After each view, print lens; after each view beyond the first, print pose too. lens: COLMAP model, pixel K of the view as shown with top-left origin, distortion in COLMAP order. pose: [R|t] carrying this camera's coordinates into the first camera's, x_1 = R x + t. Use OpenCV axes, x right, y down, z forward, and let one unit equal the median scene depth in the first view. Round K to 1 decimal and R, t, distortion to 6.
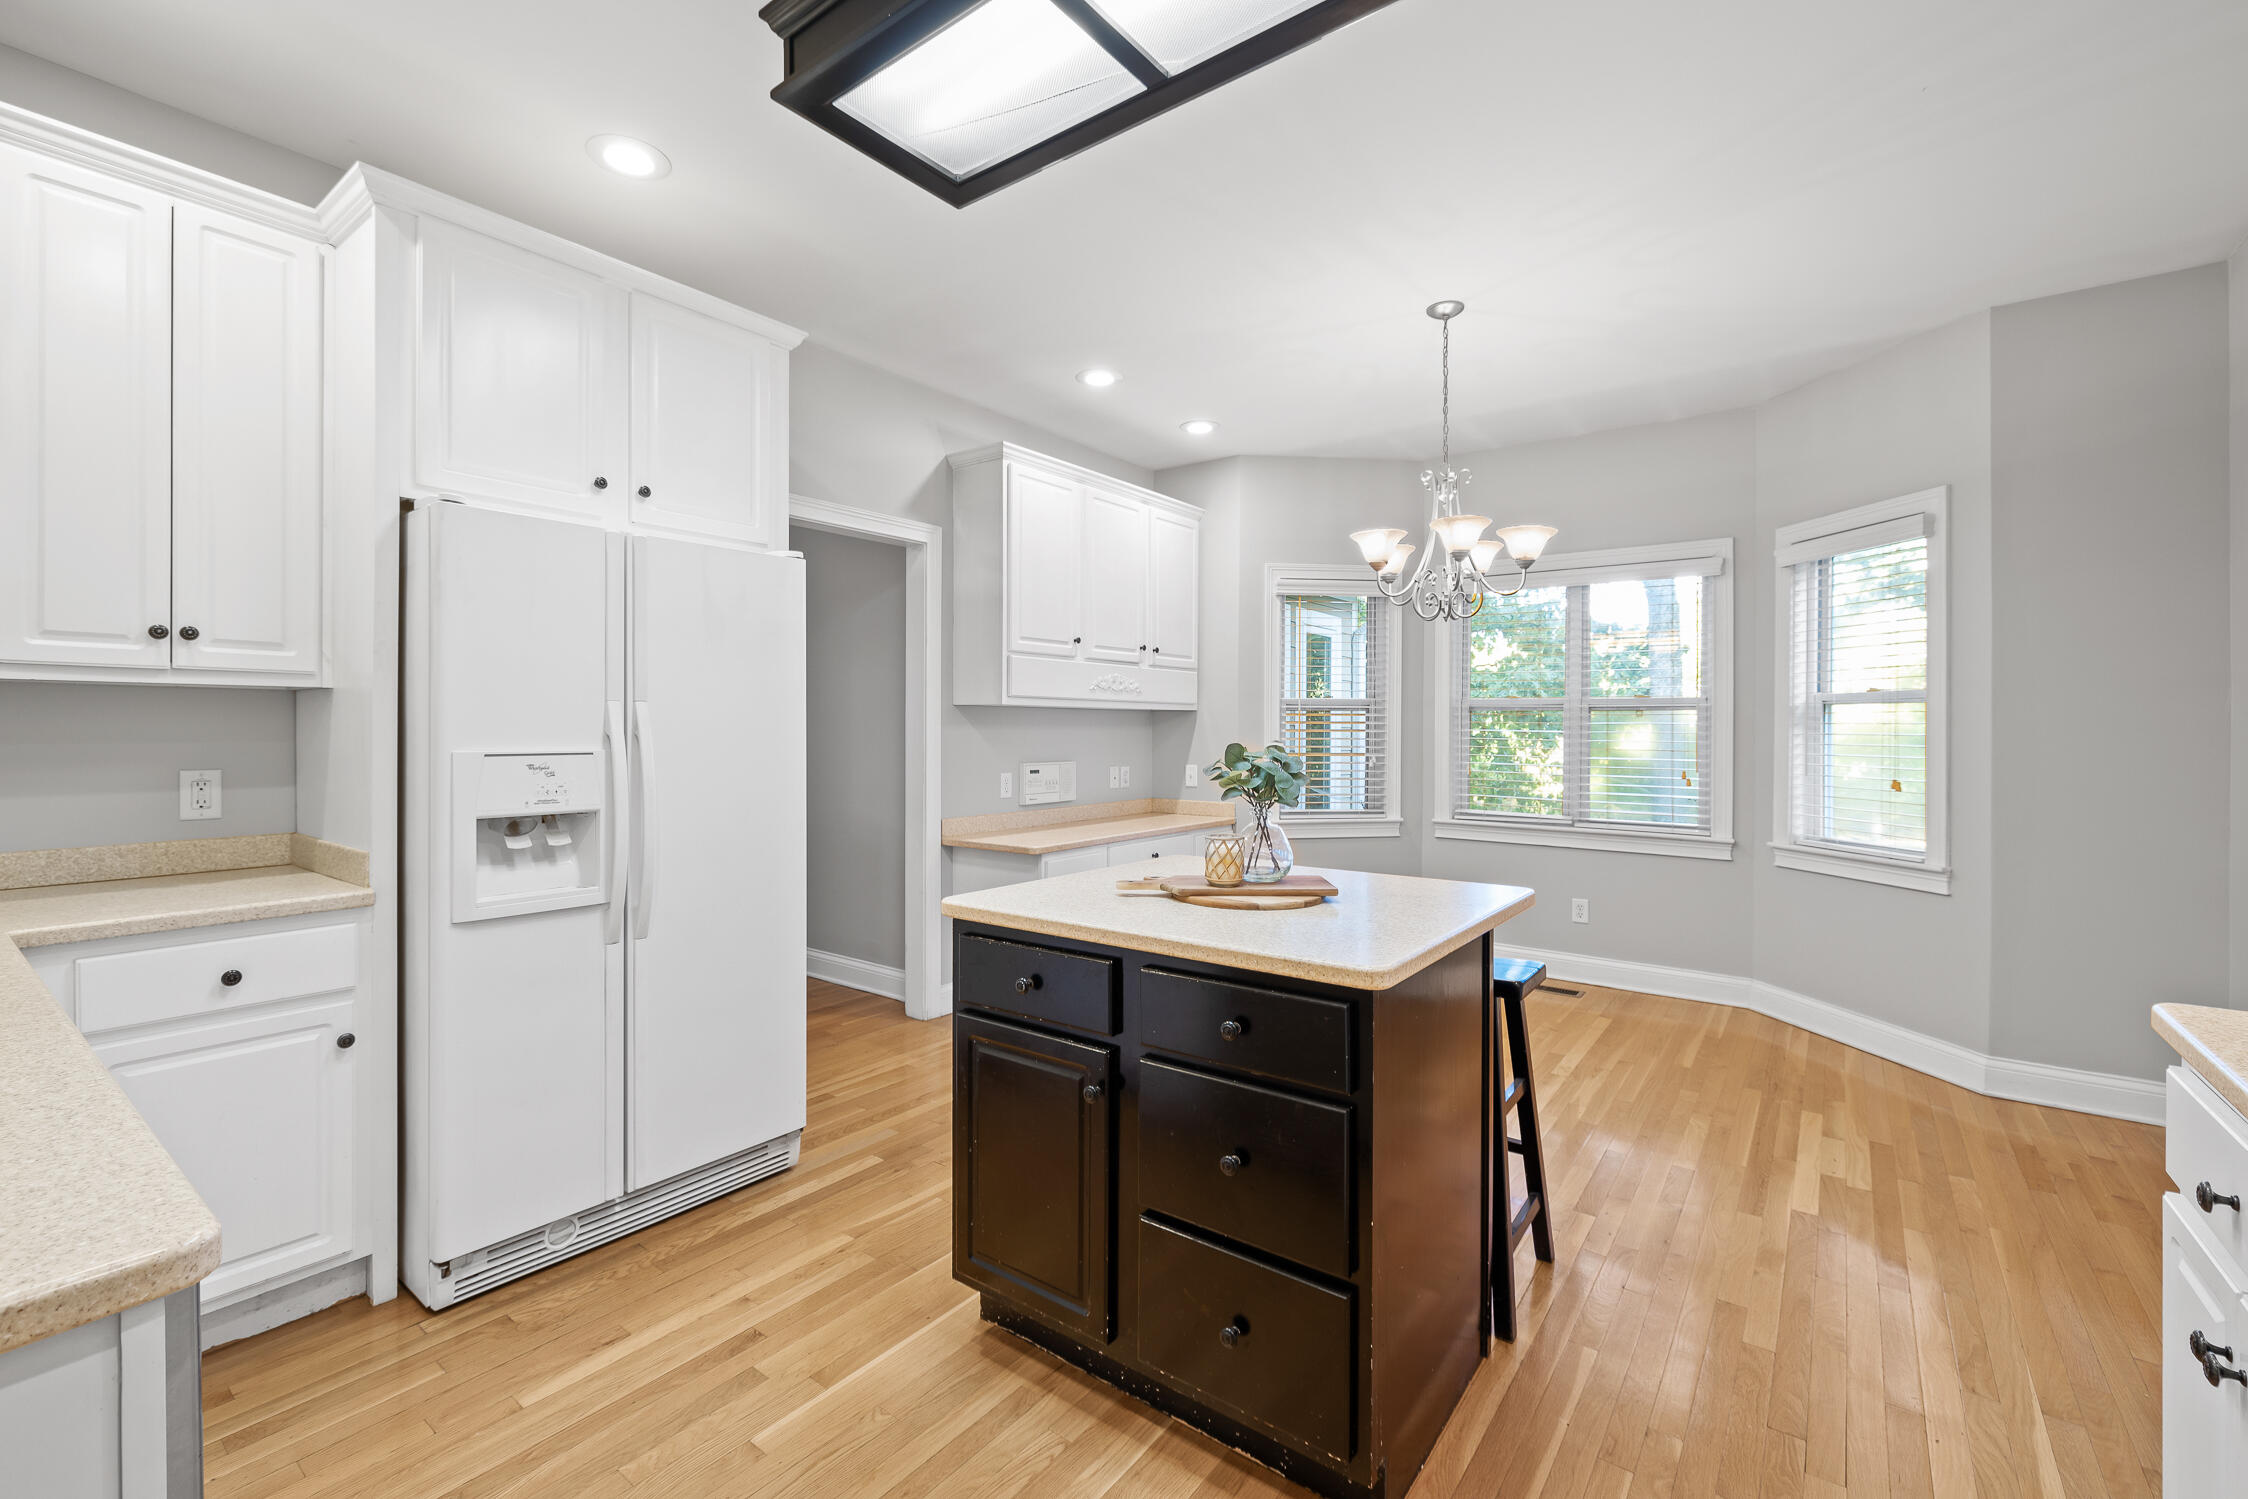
lens RADIAL K [[964.2, 0, 1115.7], [0, 964.2, 738.3], [0, 0, 1]] dist [-0.001099, 0.000691]
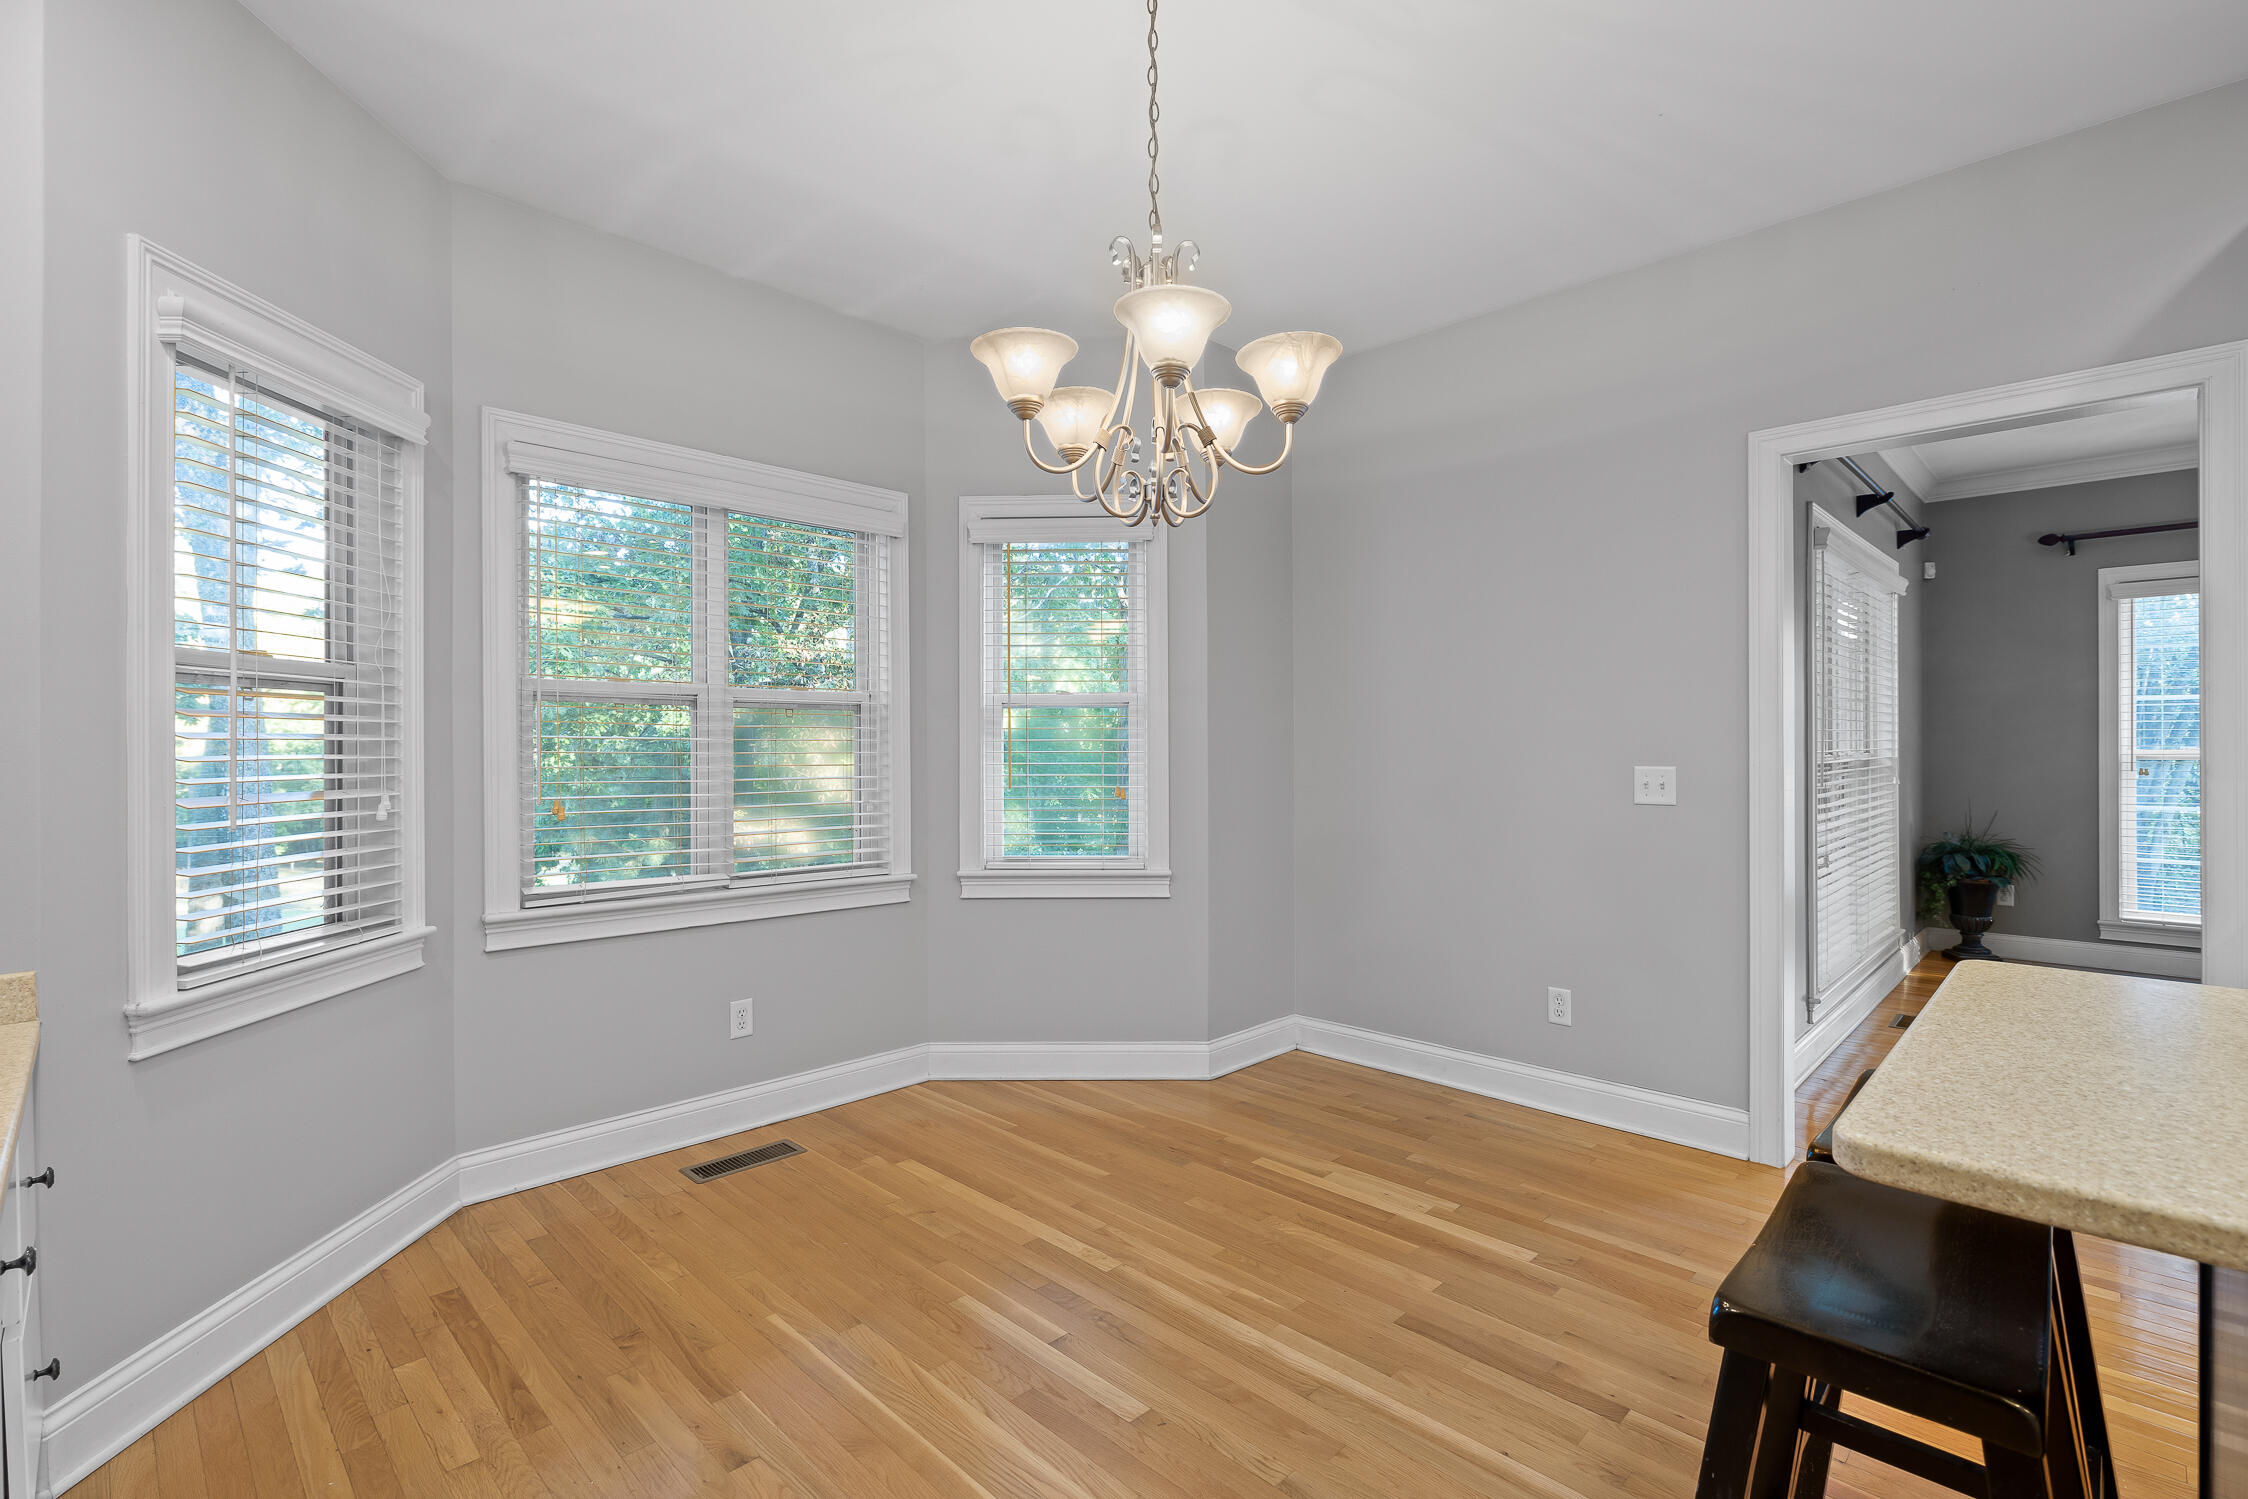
lens RADIAL K [[1013.2, 0, 1124.1], [0, 1013.2, 749.4], [0, 0, 1]] dist [-0.002766, 0.000159]
pose [[0.136985, -0.010111, 0.990522, -0.209643], [0.011856, 0.999893, 0.008567, -0.004243], [-0.990502, 0.010570, 0.137090, 0.913798]]
